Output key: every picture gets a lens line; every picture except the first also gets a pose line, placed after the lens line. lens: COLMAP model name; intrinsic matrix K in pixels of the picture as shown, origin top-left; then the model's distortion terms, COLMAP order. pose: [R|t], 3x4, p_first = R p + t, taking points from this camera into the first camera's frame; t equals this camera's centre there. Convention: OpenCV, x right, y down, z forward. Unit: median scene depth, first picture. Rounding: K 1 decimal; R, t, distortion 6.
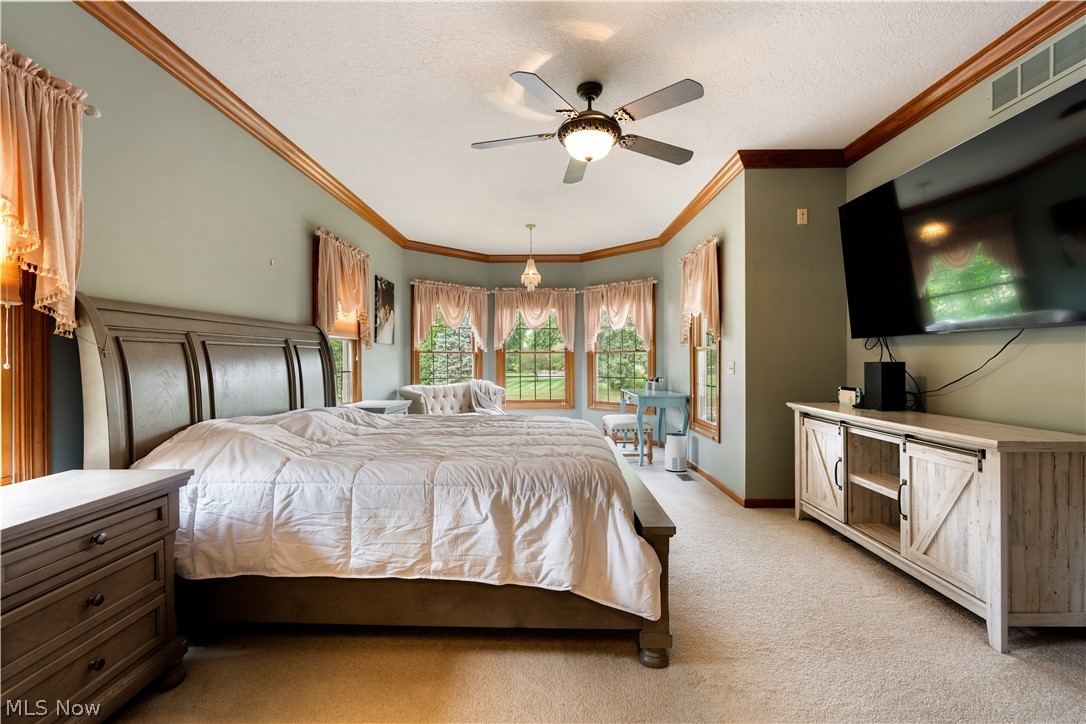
lens RADIAL K [[489.2, 0, 539.4], [0, 489.2, 361.8], [0, 0, 1]] dist [-0.007448, 0.001619]
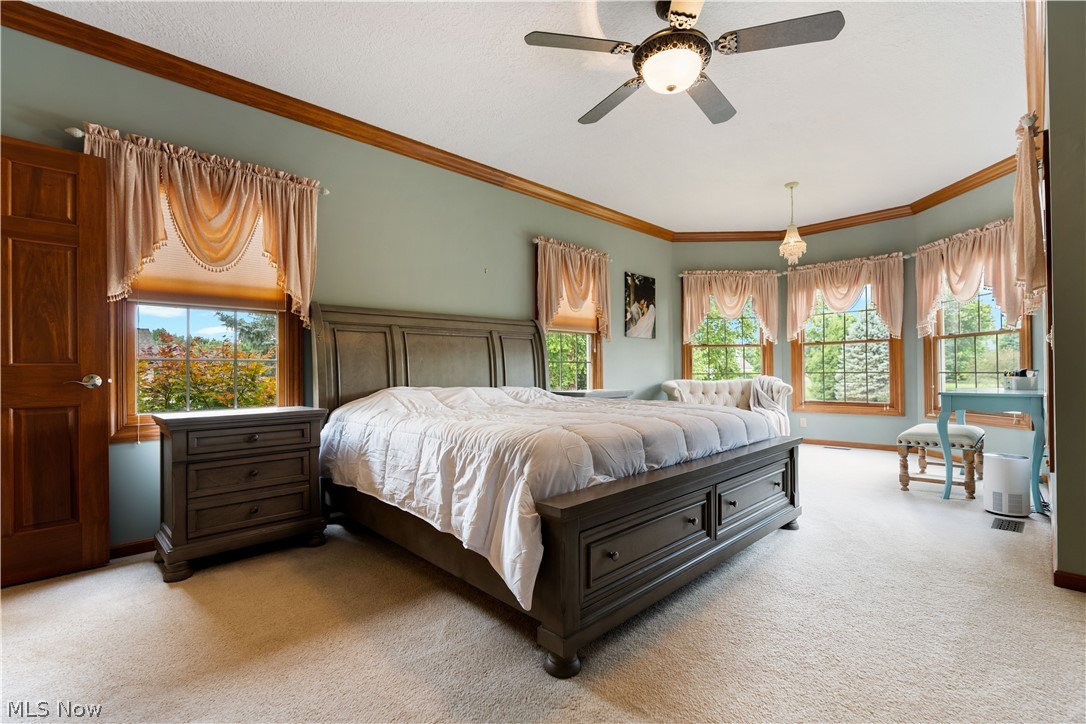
lens RADIAL K [[489.2, 0, 539.1], [0, 489.2, 368.7], [0, 0, 1]] dist [-0.007448, 0.001619]
pose [[0.703370, -0.008304, -0.710776, 0.304017], [0.005092, 0.999965, -0.006645, 0.039256], [0.710806, 0.001054, 0.703387, 0.144709]]
